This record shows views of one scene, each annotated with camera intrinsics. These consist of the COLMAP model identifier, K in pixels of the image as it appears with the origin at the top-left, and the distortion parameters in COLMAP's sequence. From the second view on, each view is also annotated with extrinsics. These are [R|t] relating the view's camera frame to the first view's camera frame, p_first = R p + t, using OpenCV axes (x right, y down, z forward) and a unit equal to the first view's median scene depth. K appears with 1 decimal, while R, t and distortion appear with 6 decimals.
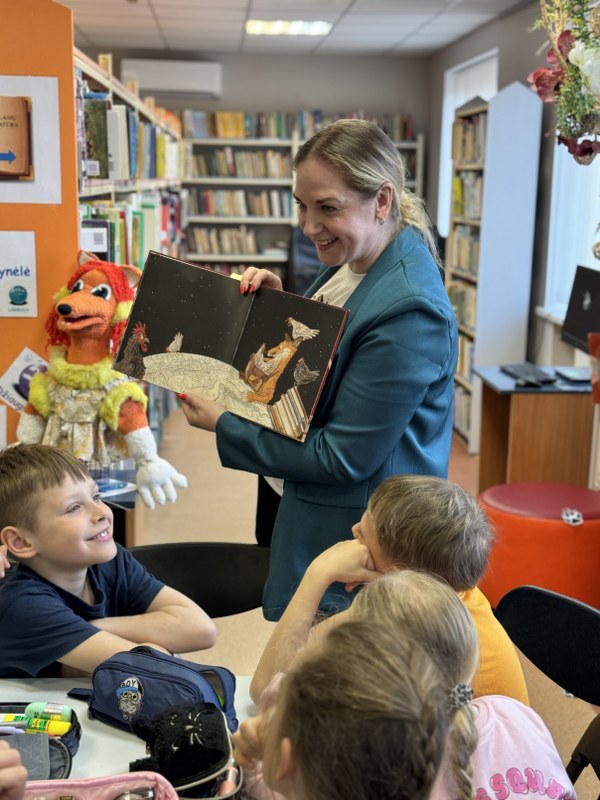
lens RADIAL K [[1219.7, 0, 299.2], [0, 1219.7, 399.6], [0, 0, 1]] dist [-0.032144, 0.000000]
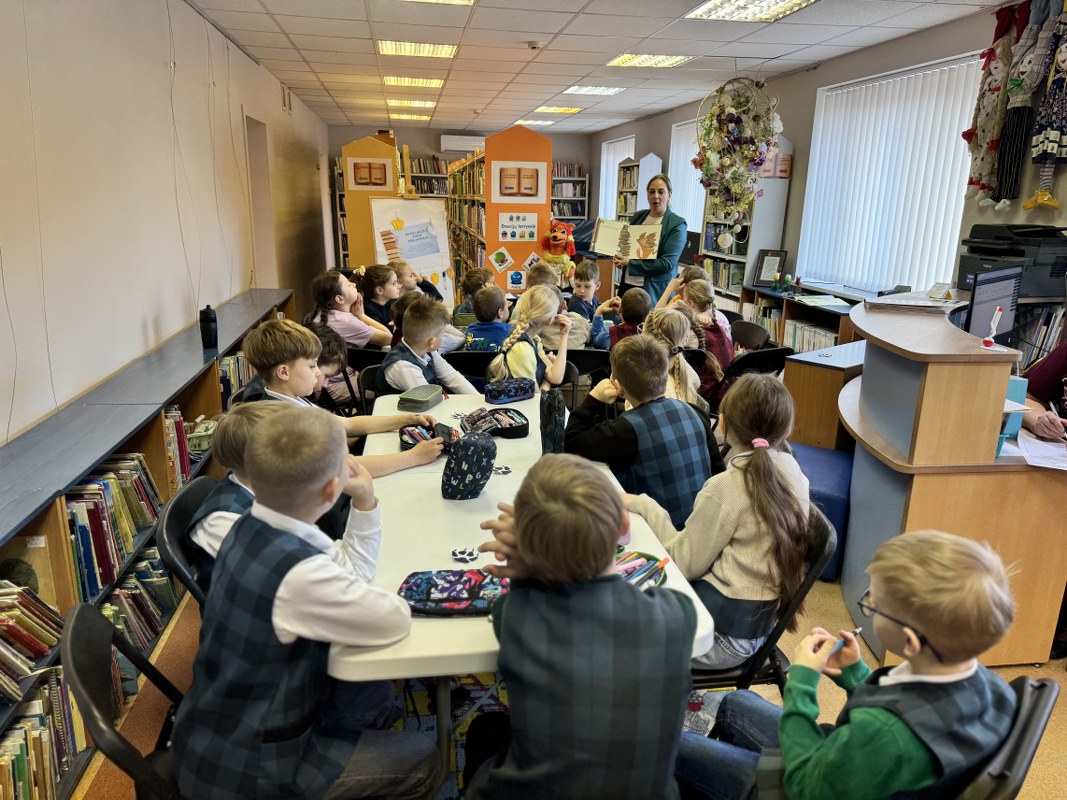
lens RADIAL K [[764.9, 0, 533.7], [0, 764.9, 402.0], [0, 0, 1]] dist [0.014410, -0.012324]
pose [[0.994132, -0.033025, 0.103012, -0.435802], [0.024482, 0.996239, 0.083115, 0.175498], [-0.105369, -0.080105, 0.991202, -0.951395]]
